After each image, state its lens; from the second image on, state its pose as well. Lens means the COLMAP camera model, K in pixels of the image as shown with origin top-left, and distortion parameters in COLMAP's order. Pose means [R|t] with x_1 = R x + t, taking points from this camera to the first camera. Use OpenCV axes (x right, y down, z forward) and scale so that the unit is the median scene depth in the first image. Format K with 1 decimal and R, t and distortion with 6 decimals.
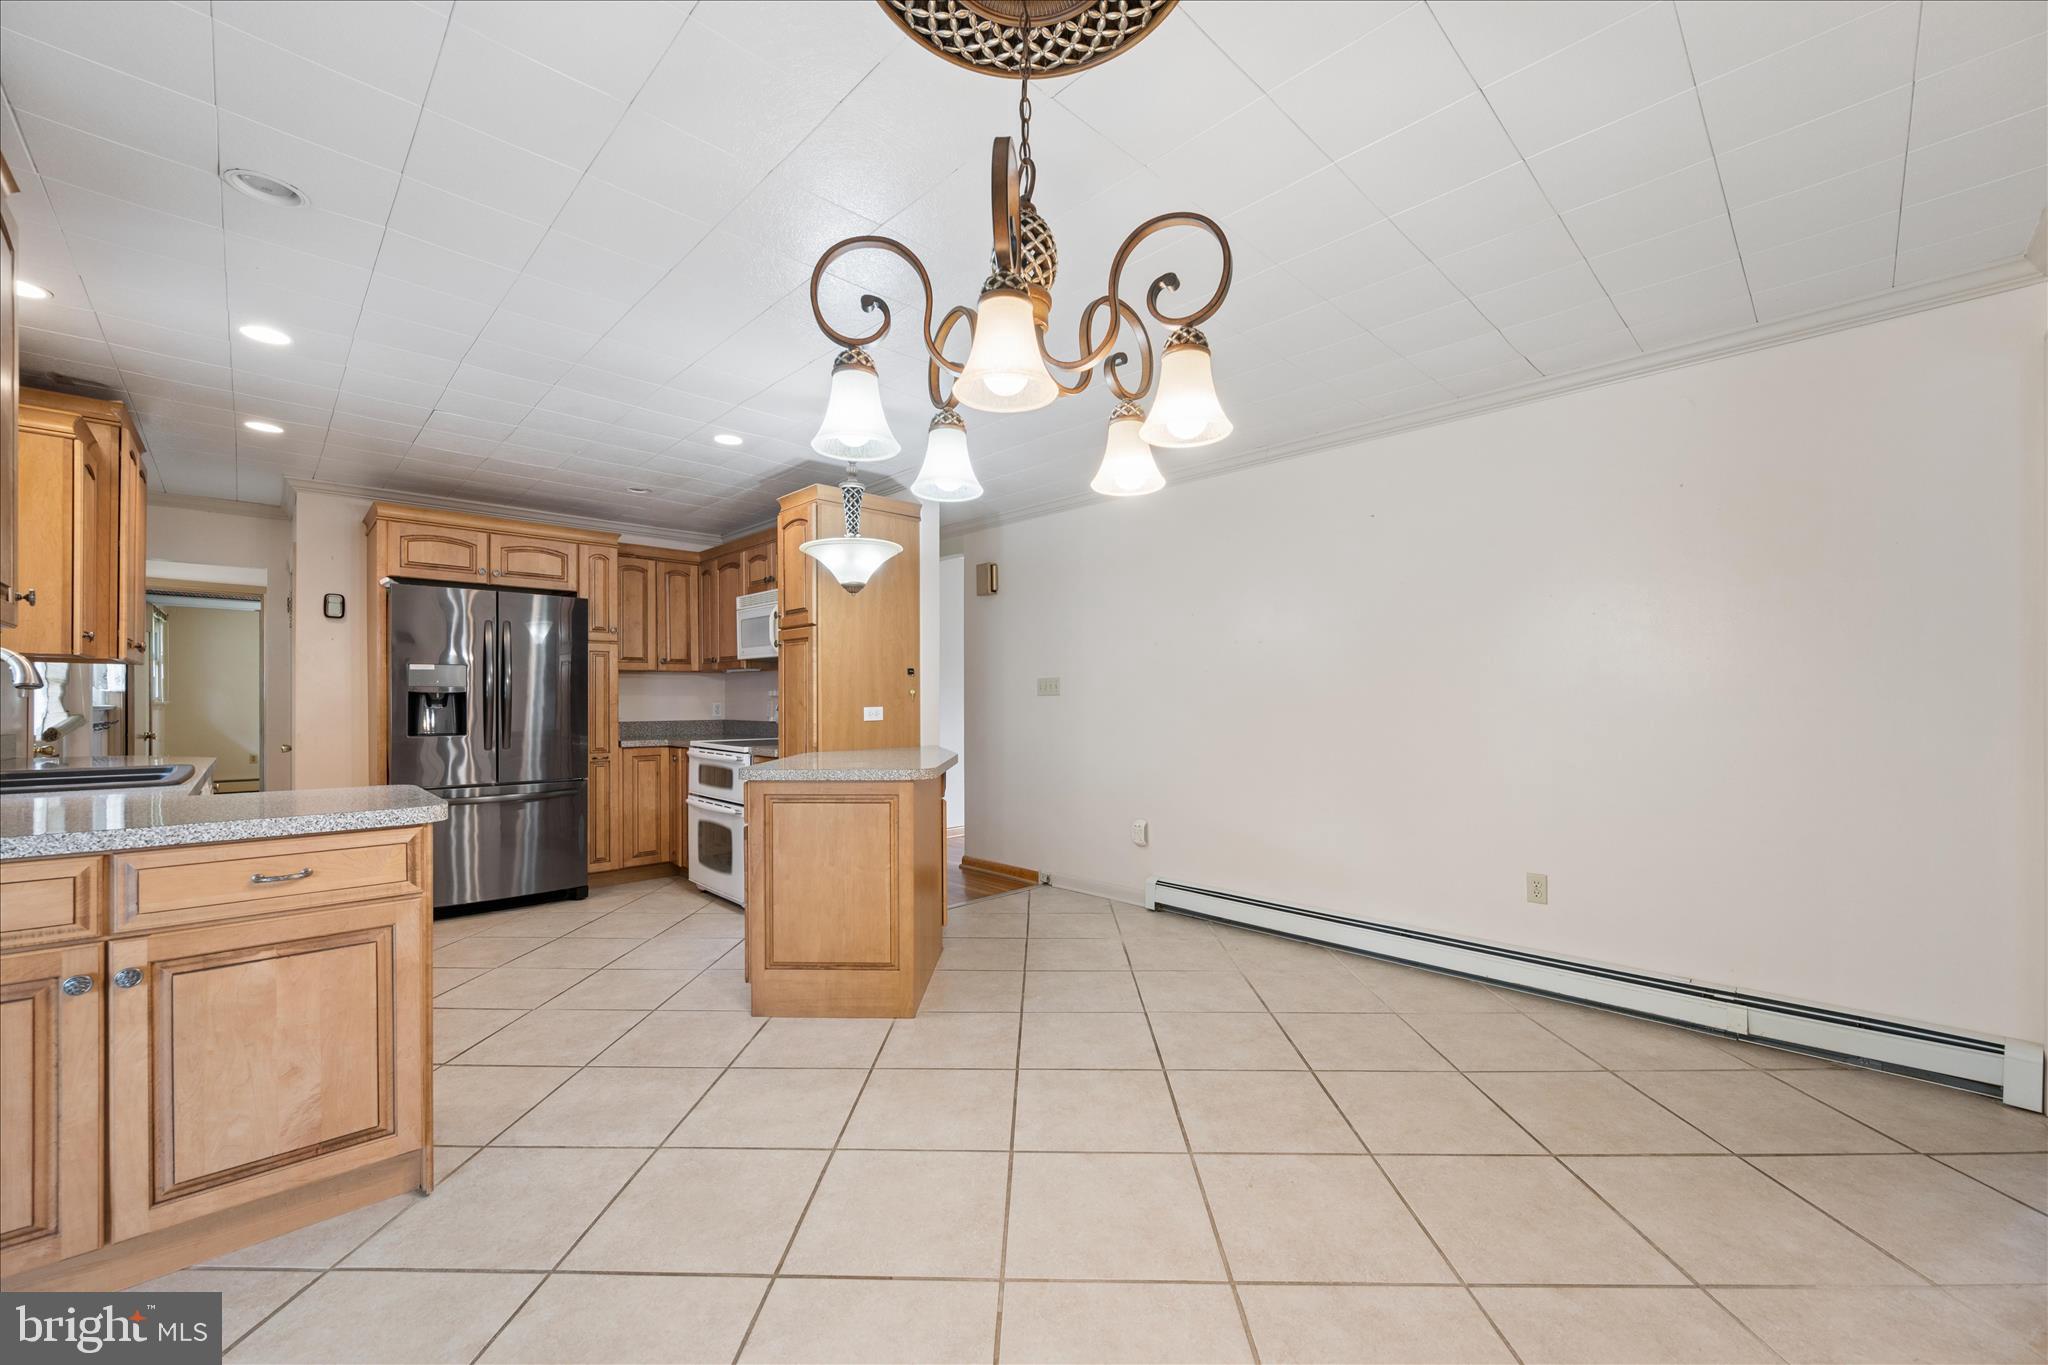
lens RADIAL K [[810.3, 0, 1021.5], [0, 810.3, 699.7], [0, 0, 1]] dist [-0.003143, 0.000569]
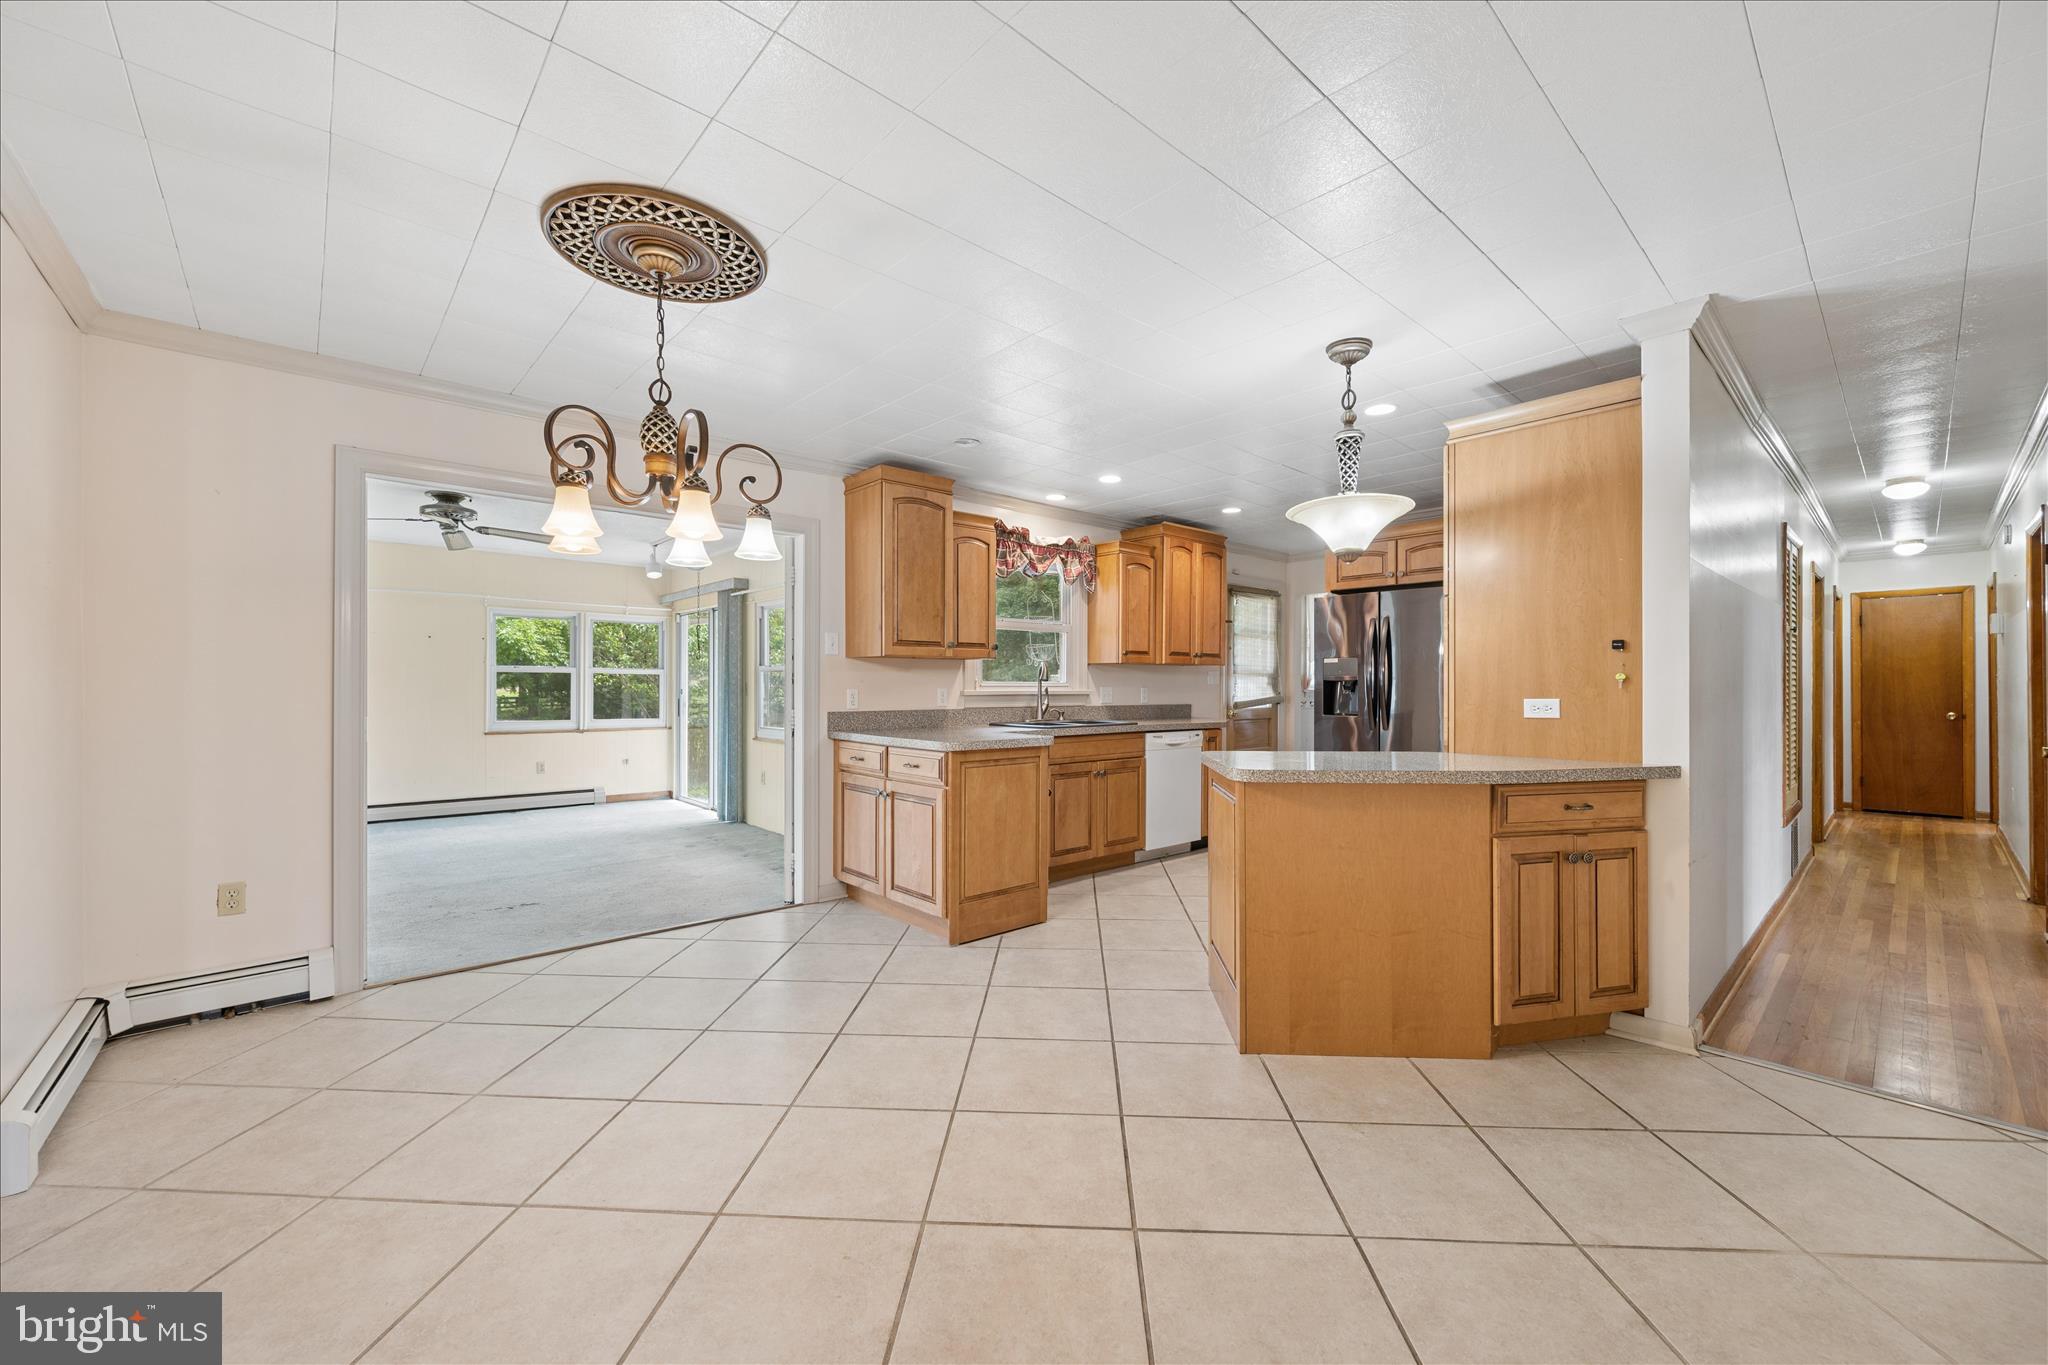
lens RADIAL K [[810.3, 0, 1040.9], [0, 810.3, 675.8], [0, 0, 1]] dist [-0.003143, 0.000569]
pose [[-0.032506, -0.009088, -0.999430, 0.653581], [-0.000314, 0.999959, -0.009083, -0.005478], [0.999471, 0.000018, -0.032507, 0.707589]]
